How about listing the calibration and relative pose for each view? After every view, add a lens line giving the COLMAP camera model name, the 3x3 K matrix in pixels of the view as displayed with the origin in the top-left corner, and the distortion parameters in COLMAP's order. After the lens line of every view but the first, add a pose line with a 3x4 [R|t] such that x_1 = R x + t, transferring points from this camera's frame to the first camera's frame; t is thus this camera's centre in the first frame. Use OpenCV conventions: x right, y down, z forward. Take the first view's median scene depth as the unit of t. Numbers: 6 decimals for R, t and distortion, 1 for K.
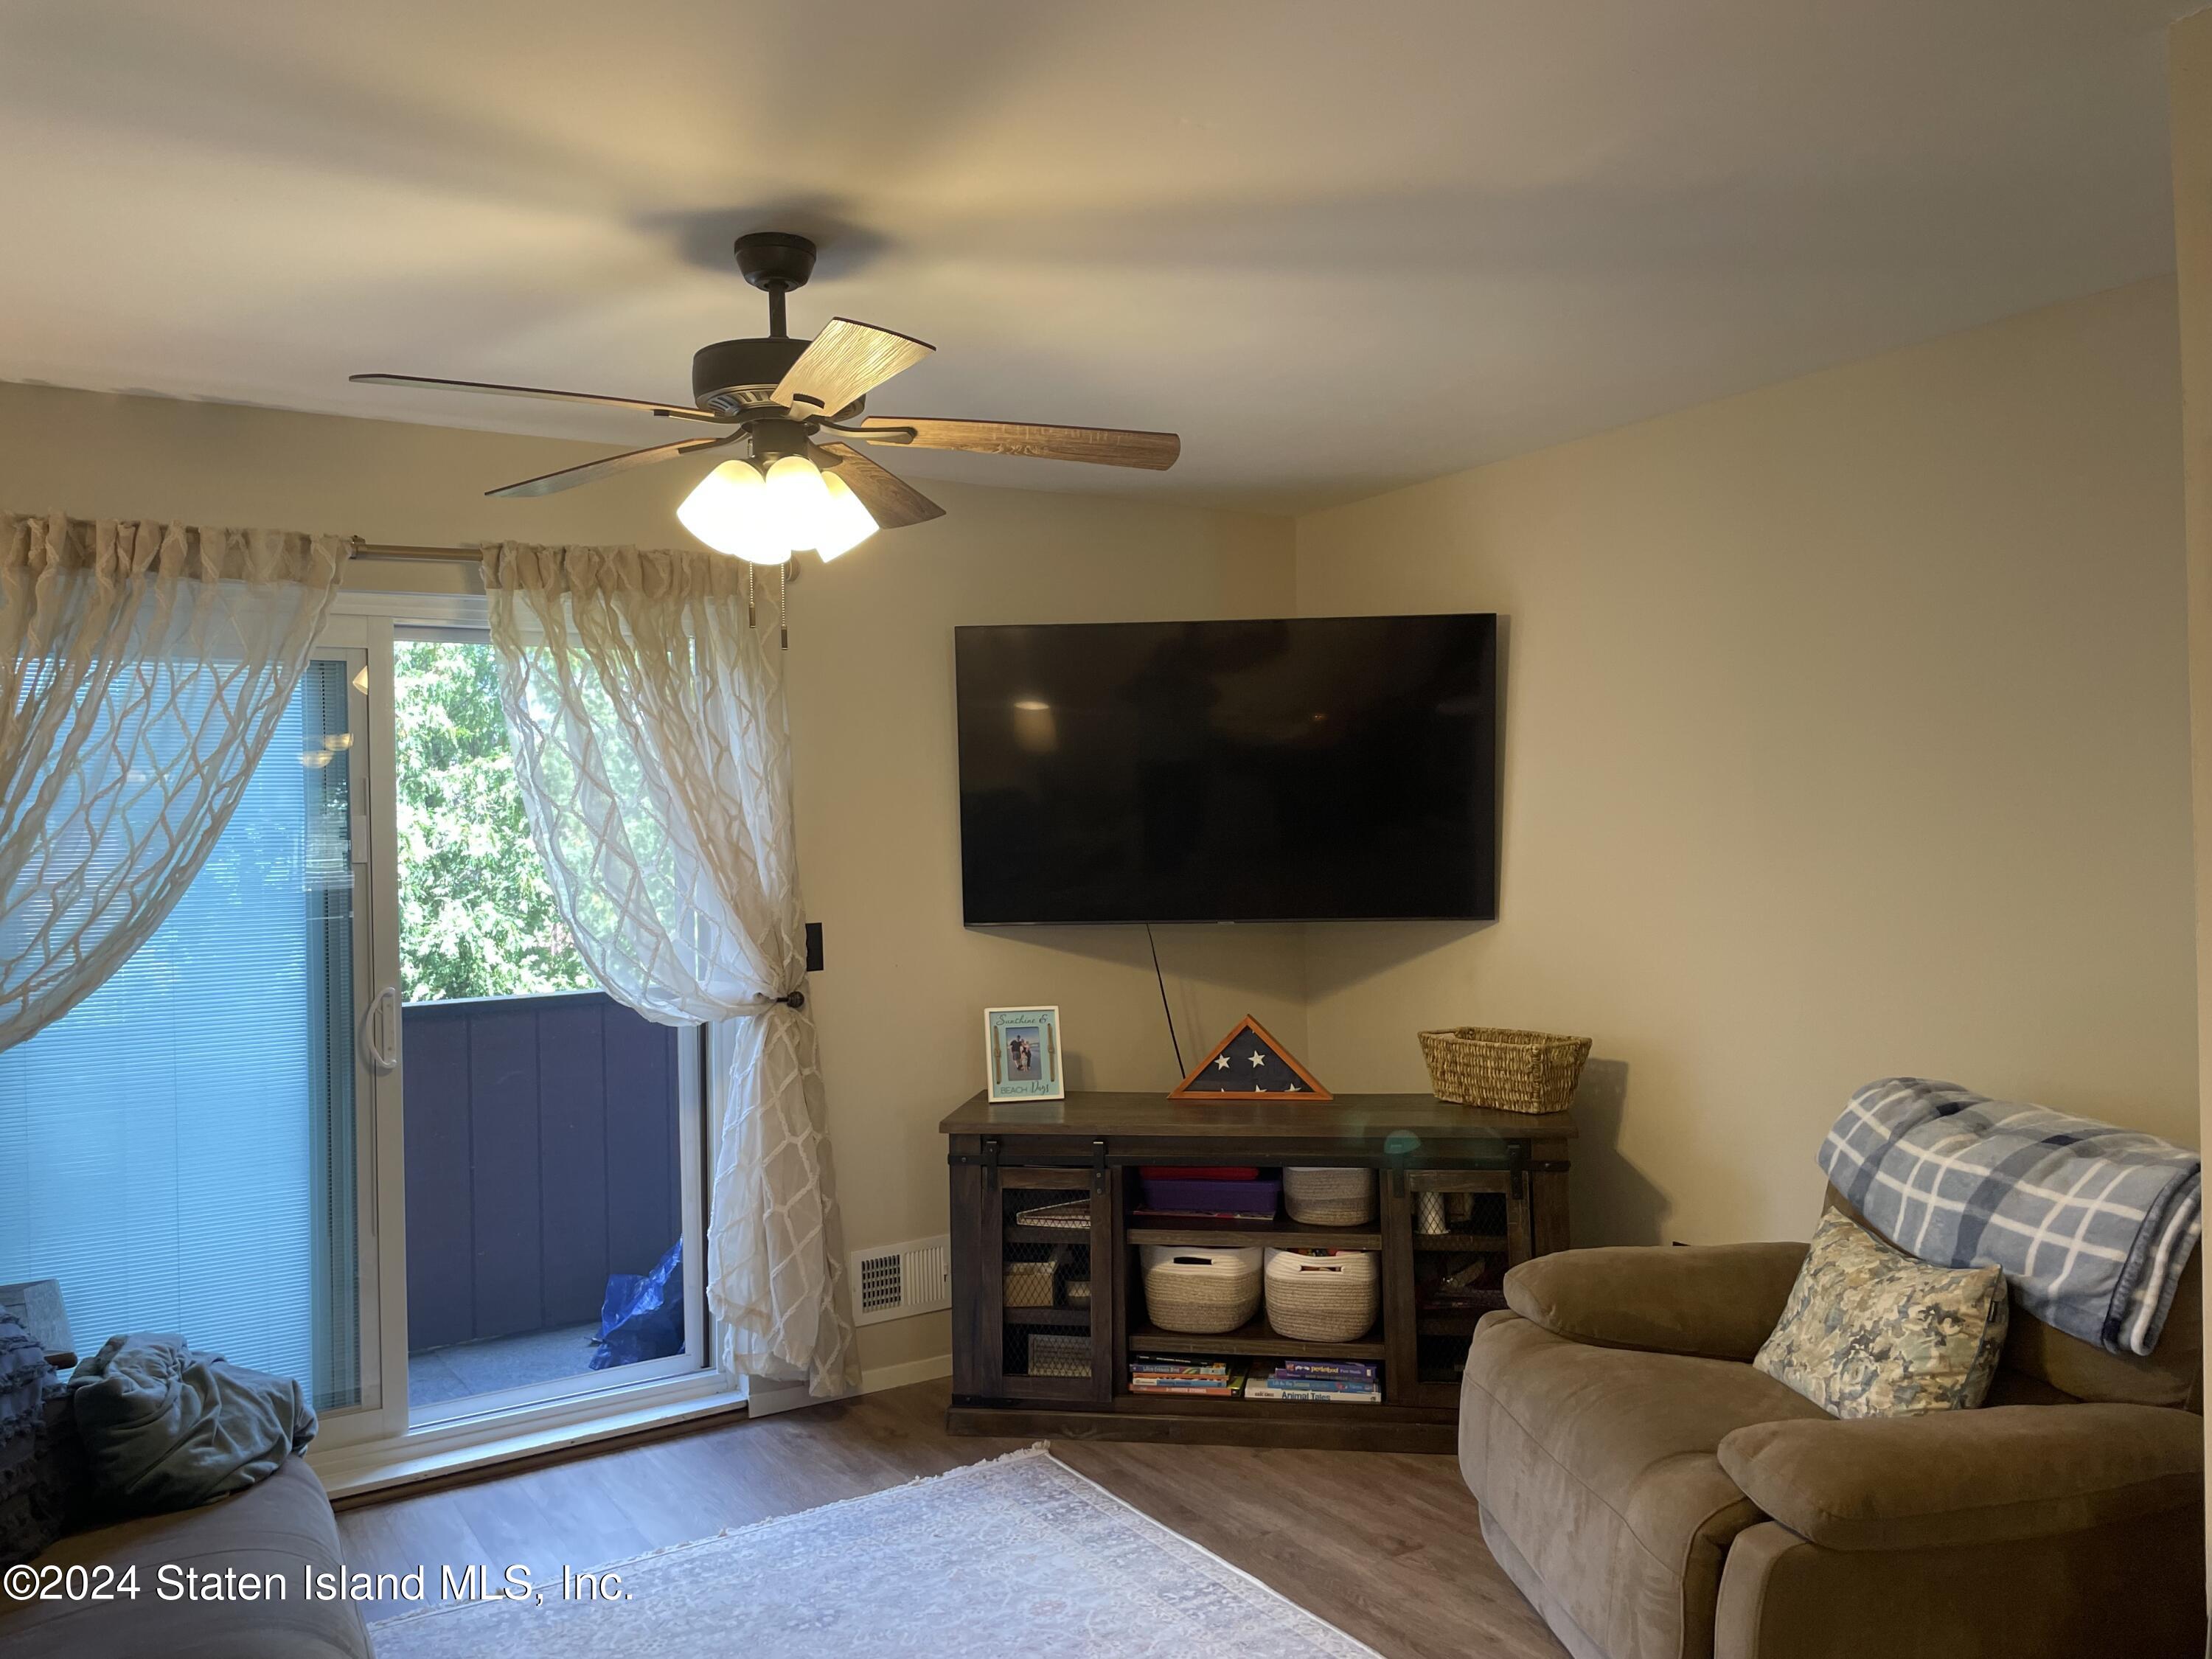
lens RADIAL K [[1683.0, 0, 1109.1], [0, 1683.0, 799.3], [0, 0, 1]] dist [0.091730, -0.121227]
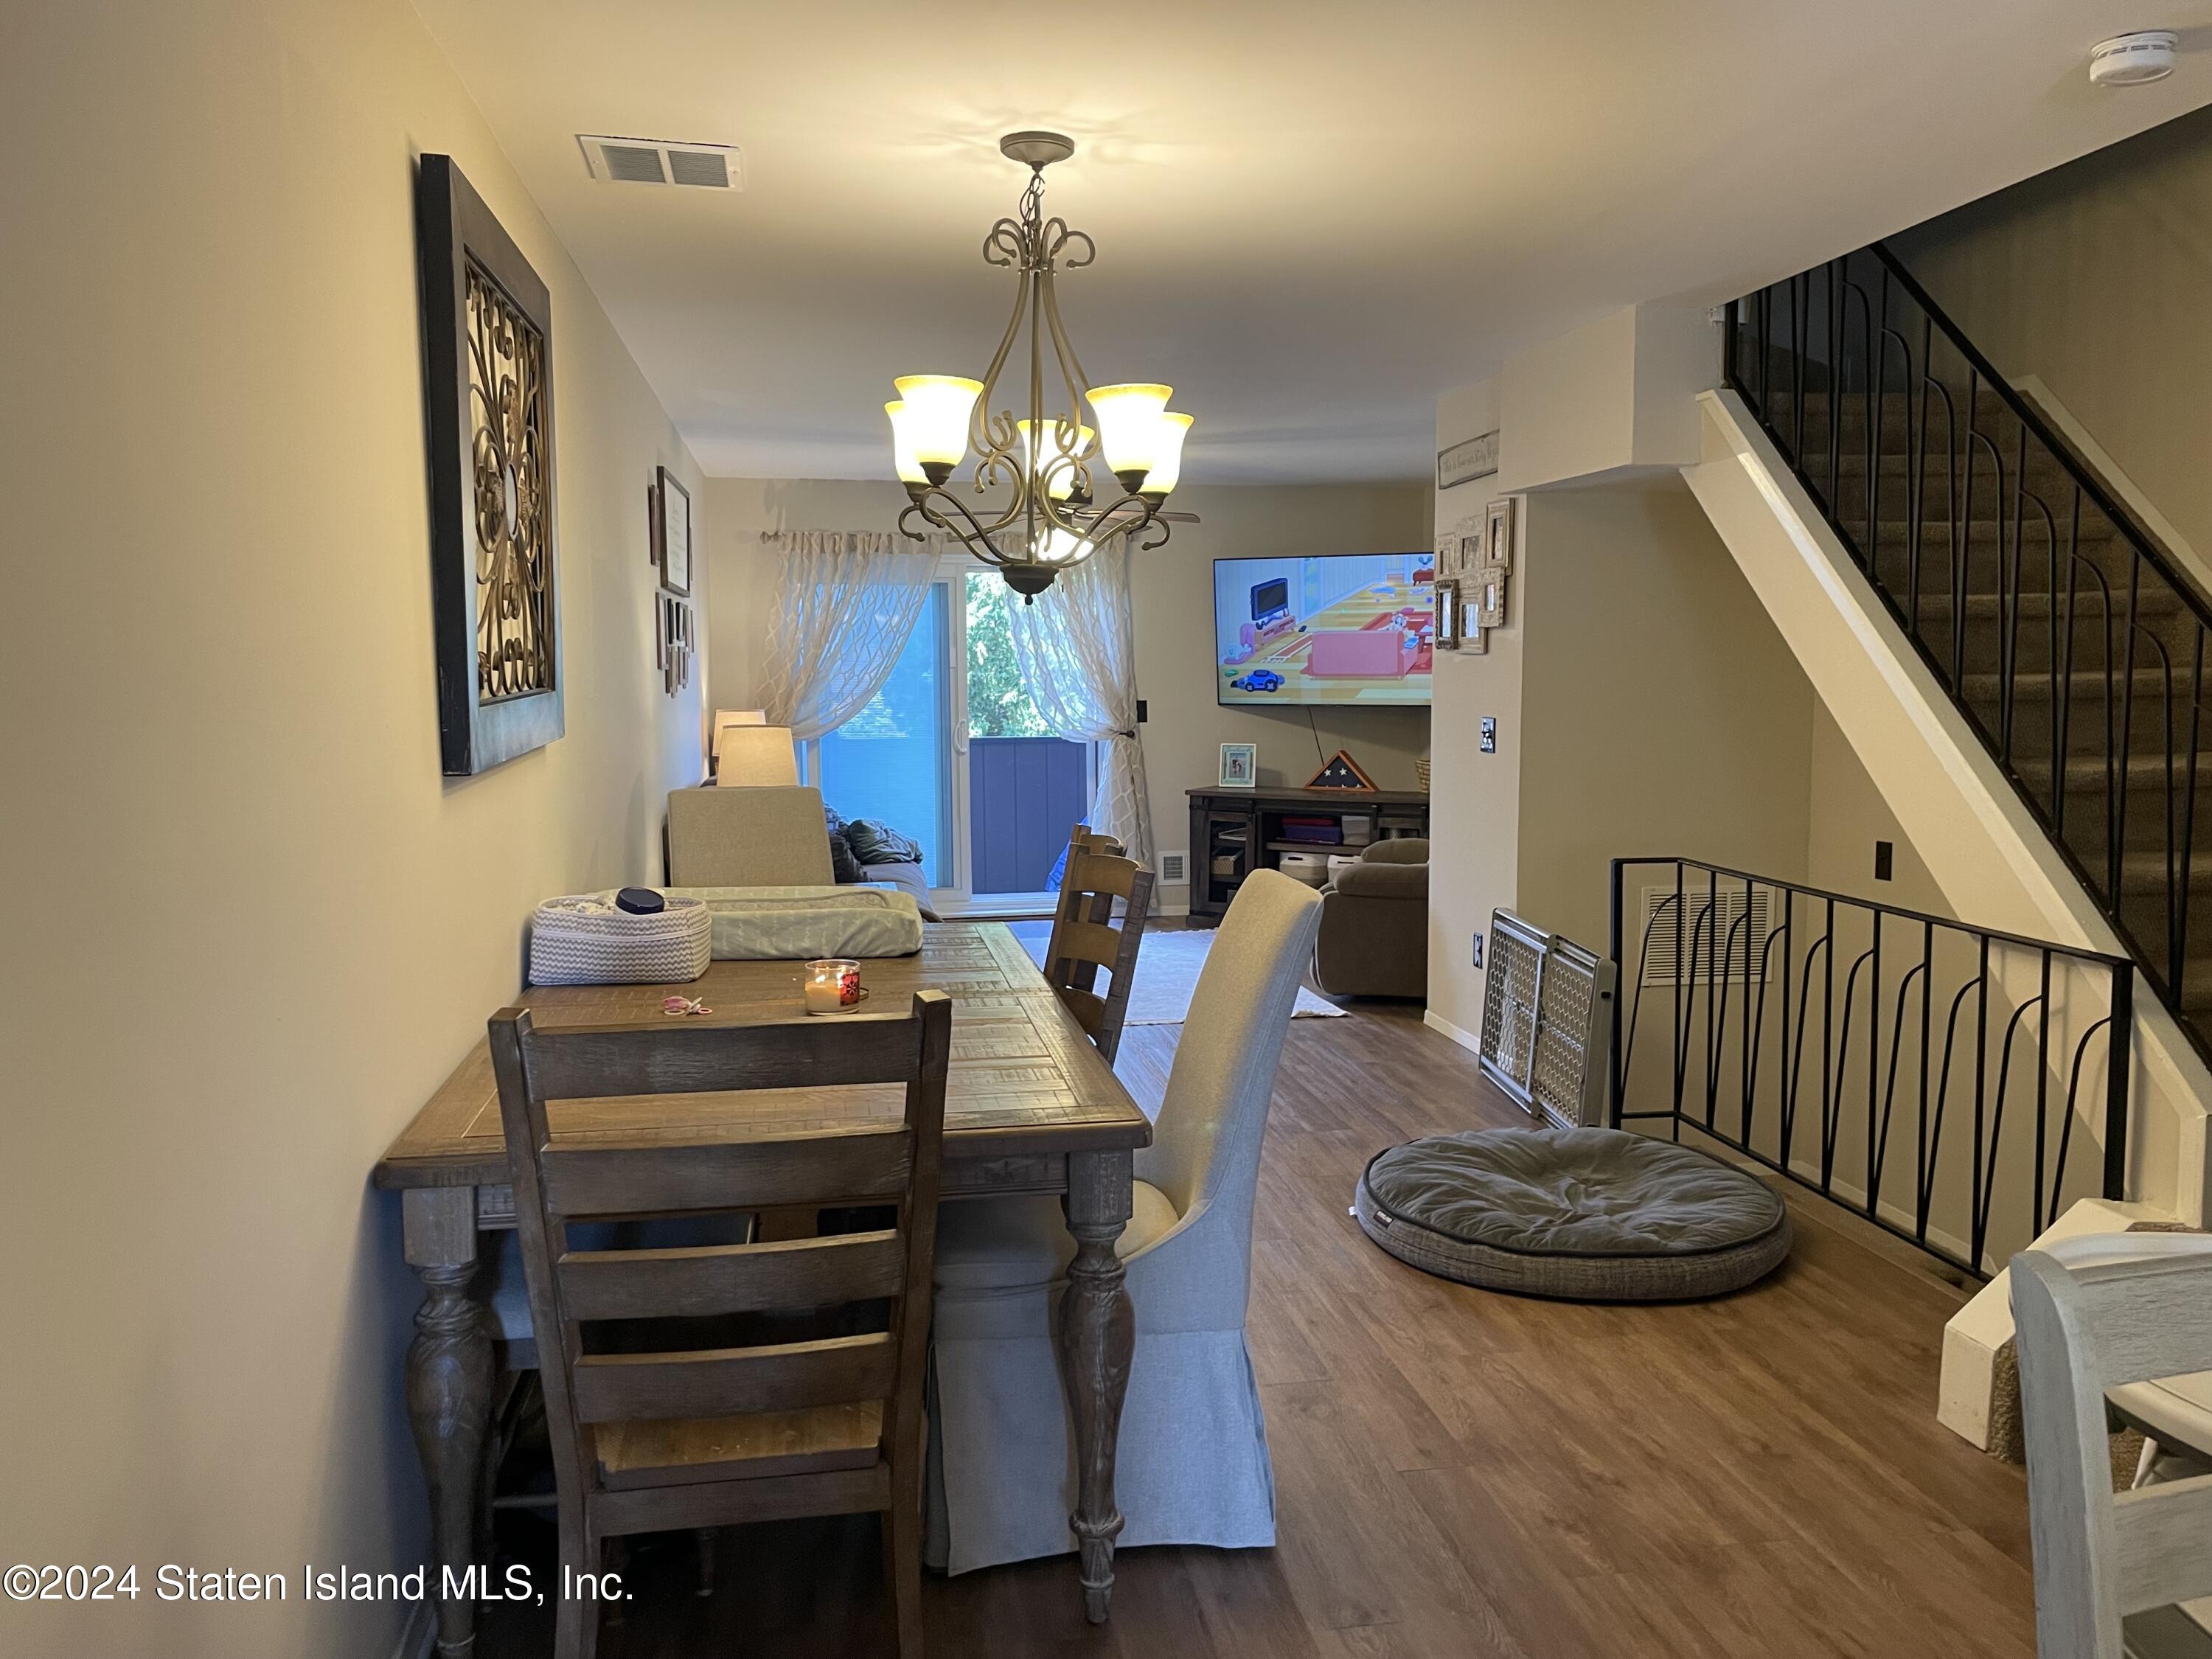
lens RADIAL K [[1683.0, 0, 1112.3], [0, 1683.0, 818.9], [0, 0, 1]] dist [0.091730, -0.121227]
pose [[0.924433, 0.052858, -0.377665, 0.652204], [-0.009716, 0.993290, 0.115238, -0.025130], [0.381222, -0.102860, 0.918744, -1.079078]]
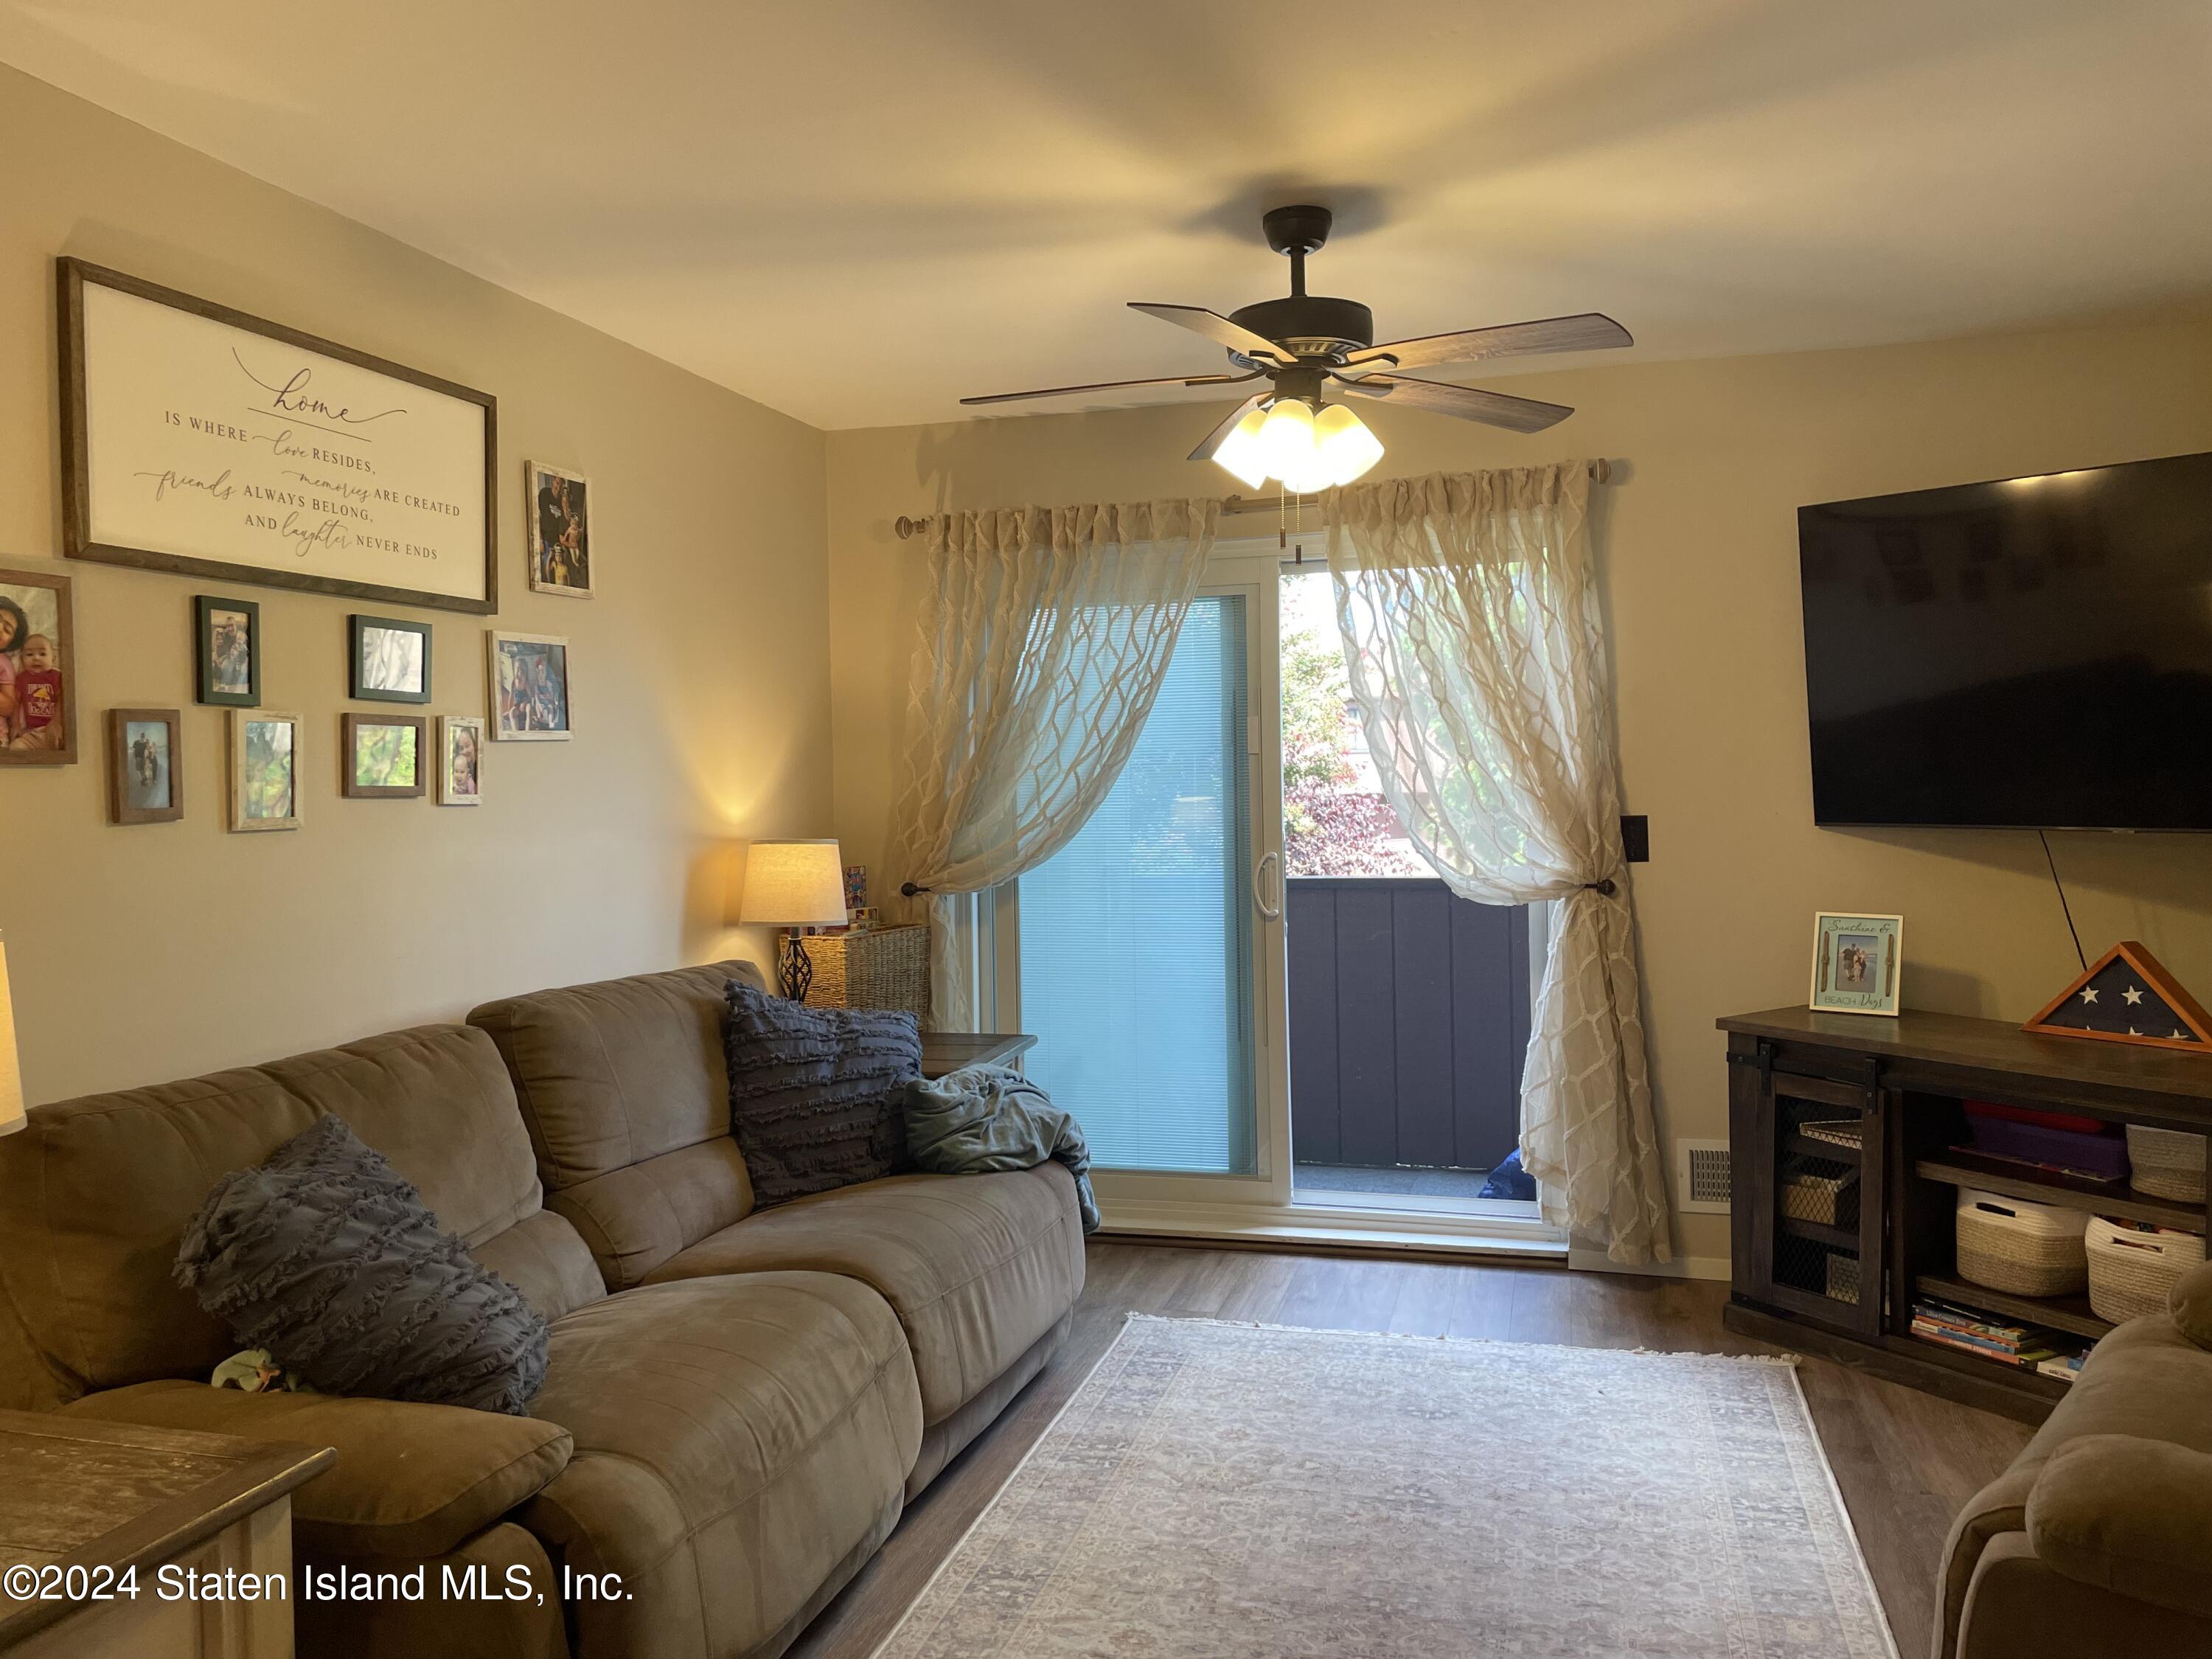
lens RADIAL K [[1683.0, 0, 1106.2], [0, 1683.0, 800.7], [0, 0, 1]] dist [0.091730, -0.121227]
pose [[0.671108, 0.022254, -0.741026, 0.397277], [0.015565, 0.998906, 0.044094, 0.014556], [0.741197, -0.041125, 0.670027, 0.073180]]
